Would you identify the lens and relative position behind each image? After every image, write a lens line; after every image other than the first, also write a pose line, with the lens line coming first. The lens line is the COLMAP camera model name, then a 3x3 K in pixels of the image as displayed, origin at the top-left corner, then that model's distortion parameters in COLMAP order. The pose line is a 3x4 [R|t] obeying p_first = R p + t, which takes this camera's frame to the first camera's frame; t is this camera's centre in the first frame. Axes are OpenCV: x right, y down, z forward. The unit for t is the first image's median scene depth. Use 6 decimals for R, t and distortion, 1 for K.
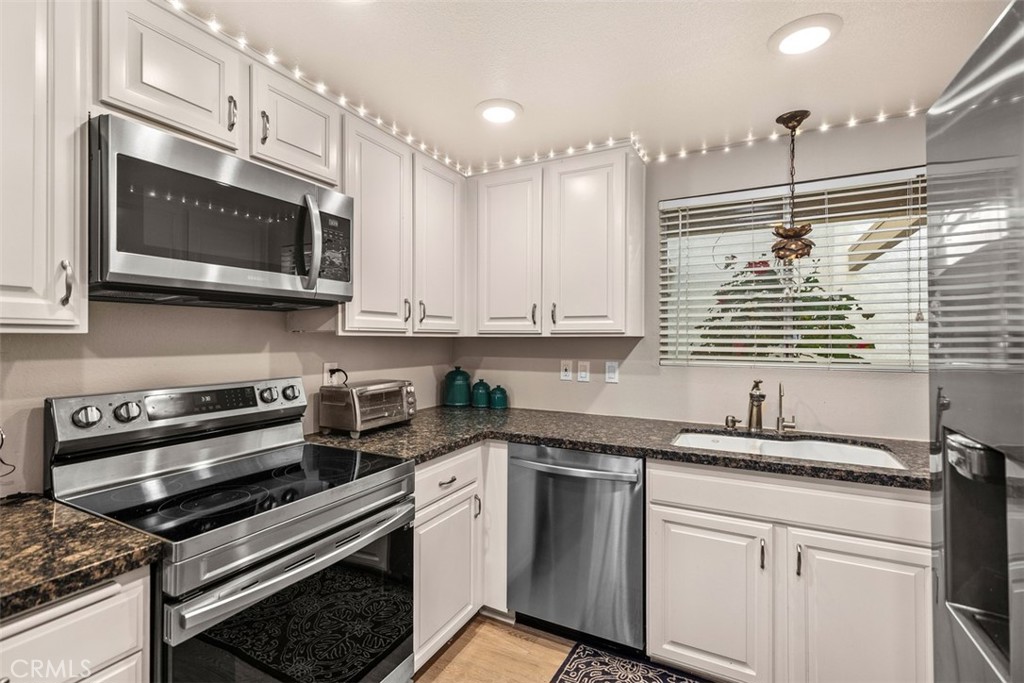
lens RADIAL K [[473.5, 0, 512.0], [0, 473.5, 341.5], [0, 0, 1]] dist [-0.001336, -0.001055]
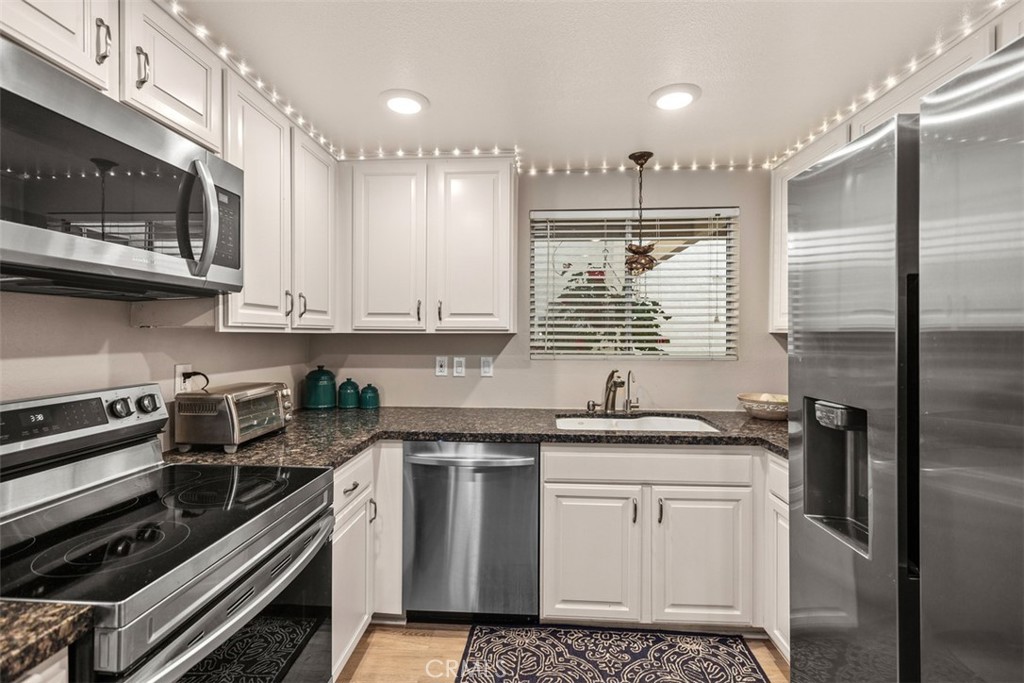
lens RADIAL K [[473.5, 0, 512.0], [0, 473.5, 341.5], [0, 0, 1]] dist [-0.001336, -0.001055]
pose [[0.906829, -0.005470, 0.421464, -0.222971], [0.001291, 0.999947, 0.010200, -0.003242], [-0.421497, -0.008706, 0.906788, 0.017437]]
